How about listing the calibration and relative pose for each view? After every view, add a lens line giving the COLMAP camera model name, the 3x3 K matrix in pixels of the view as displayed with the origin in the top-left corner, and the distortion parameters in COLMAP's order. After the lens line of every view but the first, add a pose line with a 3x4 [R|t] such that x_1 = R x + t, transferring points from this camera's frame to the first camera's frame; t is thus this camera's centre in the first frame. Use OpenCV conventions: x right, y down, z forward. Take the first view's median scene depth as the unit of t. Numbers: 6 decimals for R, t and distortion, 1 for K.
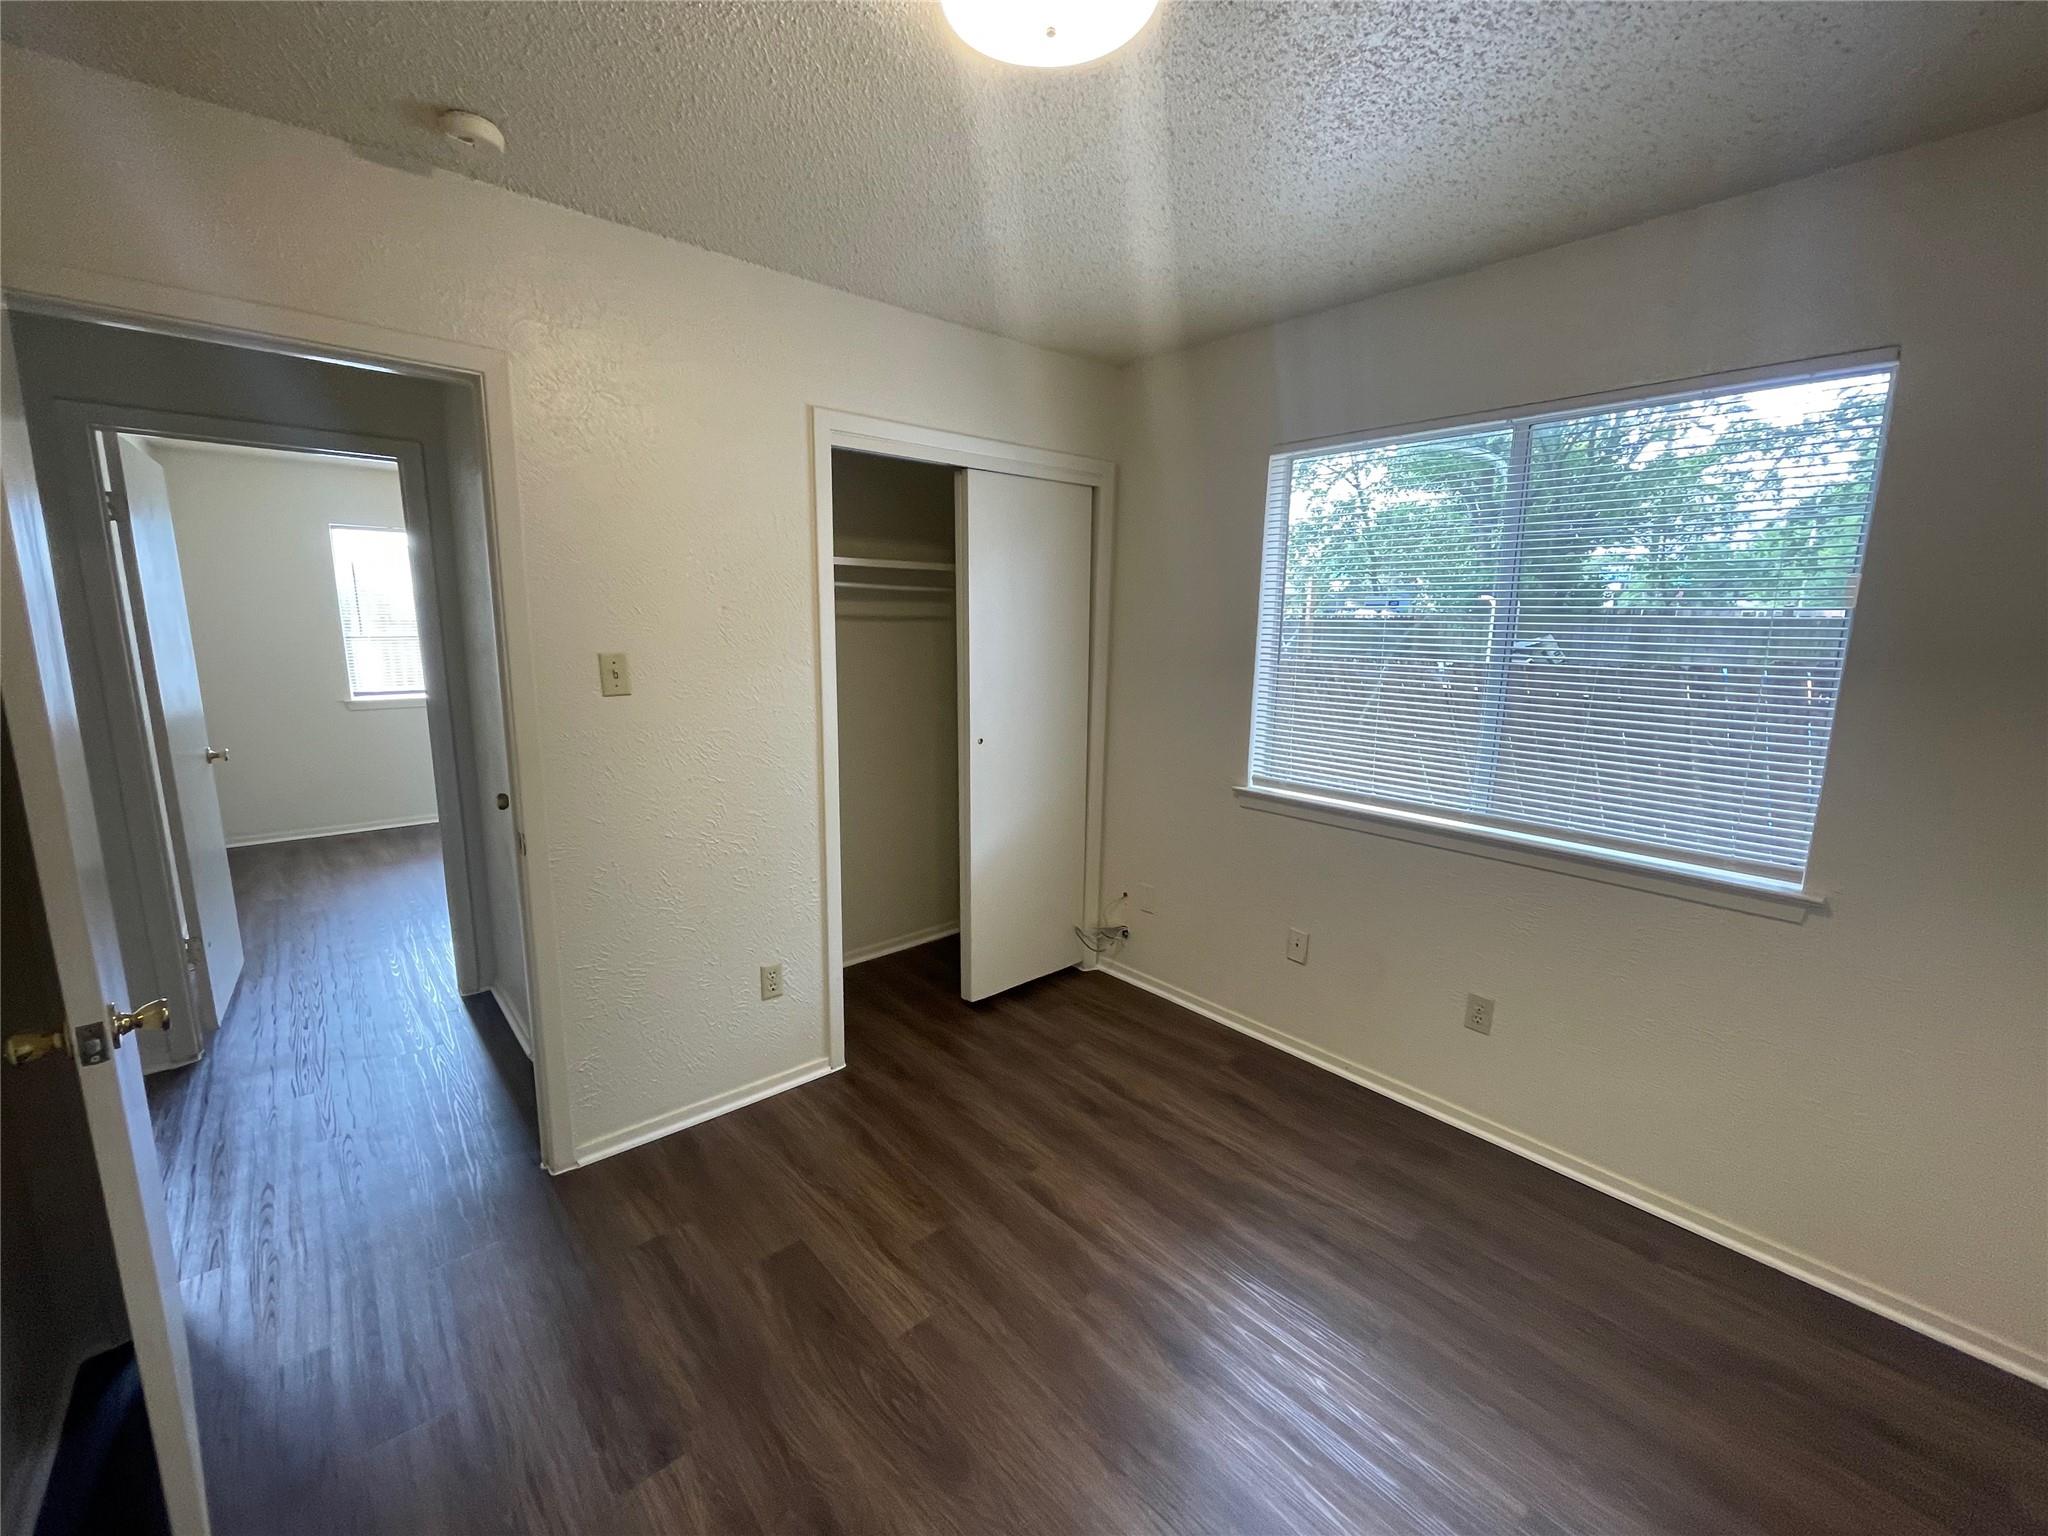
lens RADIAL K [[829.2, 0, 1027.8], [0, 829.2, 766.0], [0, 0, 1]] dist [-0.001388, 0.000995]
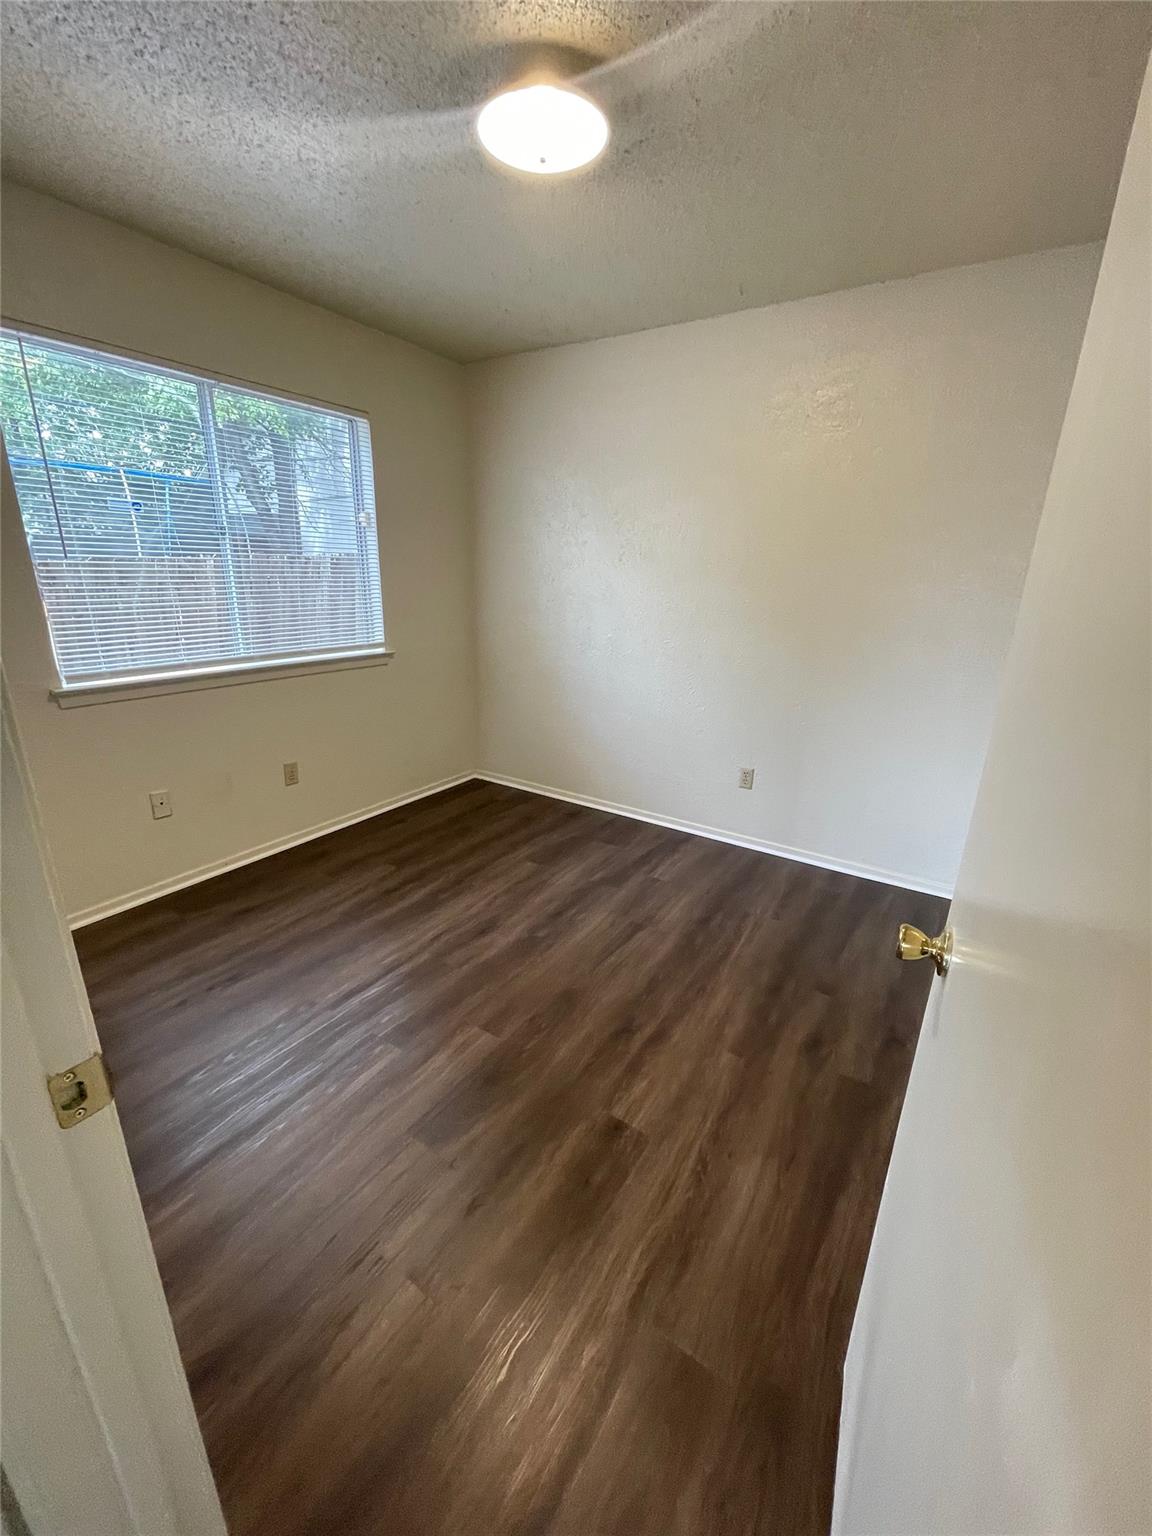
lens RADIAL K [[621.9, 0, 565.9], [0, 621.9, 767.1], [0, 0, 1]] dist [-0.001388, 0.000995]
pose [[-0.257527, -0.314234, 0.913749, -0.761395], [0.140627, 0.923388, 0.357182, -0.086317], [-0.955983, 0.220482, -0.193607, 0.732720]]
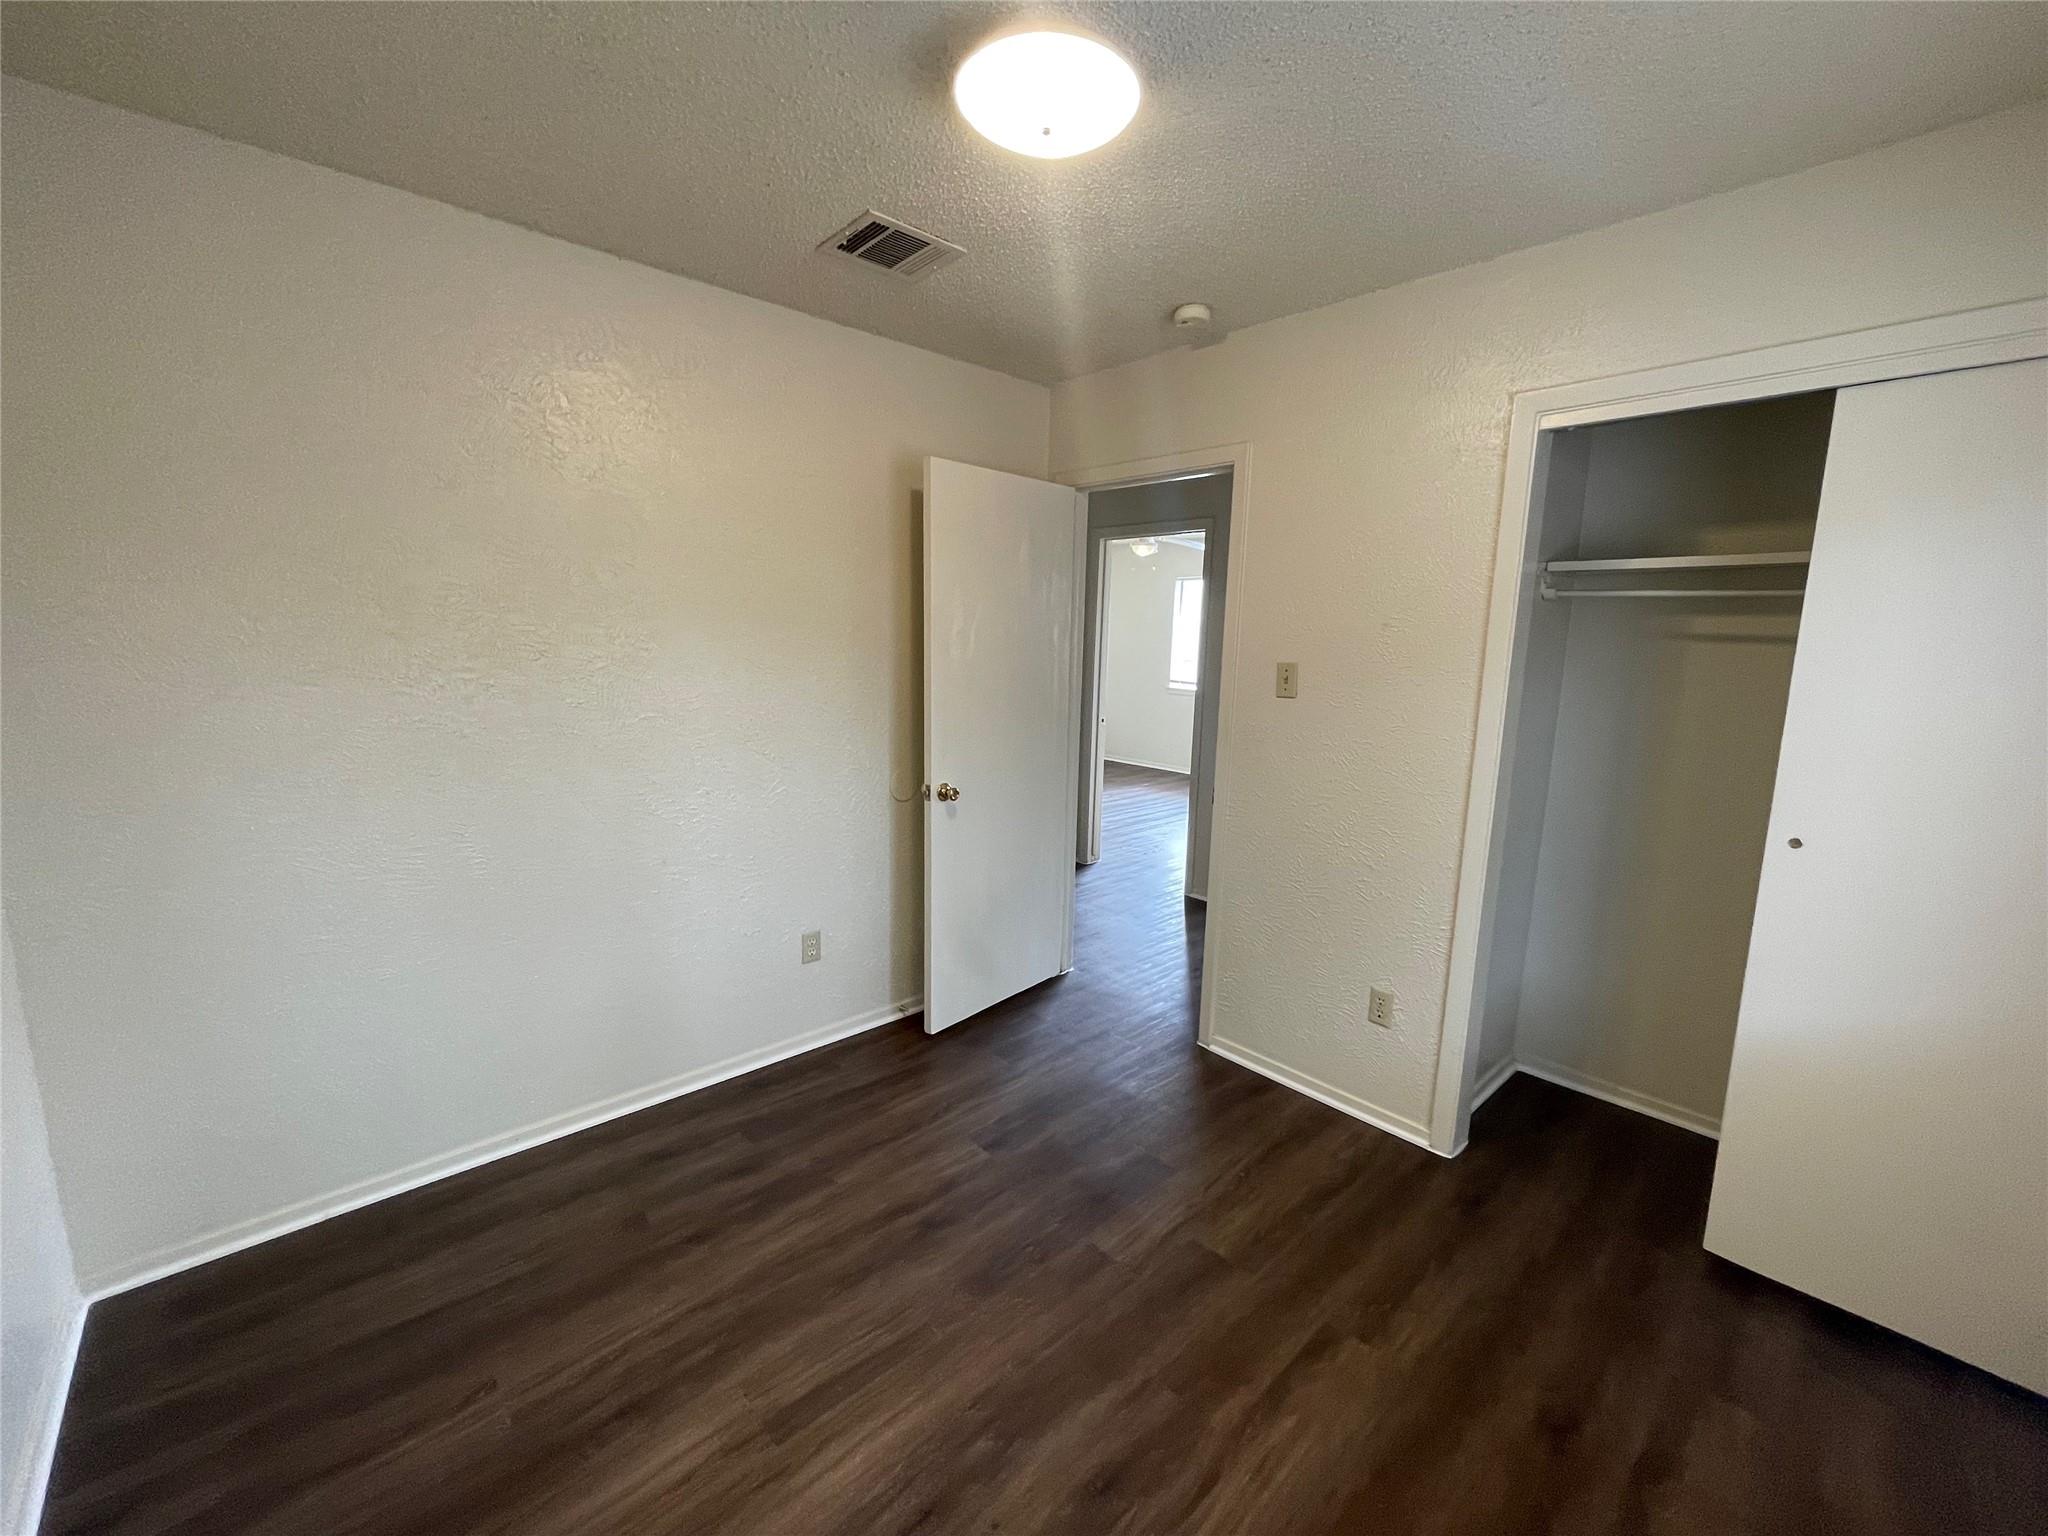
lens RADIAL K [[829.2, 0, 1013.6], [0, 829.2, 766.5], [0, 0, 1]] dist [-0.001388, 0.000995]
pose [[0.023087, 0.150430, -0.988351, 0.658116], [-0.191401, 0.970992, 0.143317, -0.078519], [0.981240, 0.185862, 0.051210, 0.524023]]
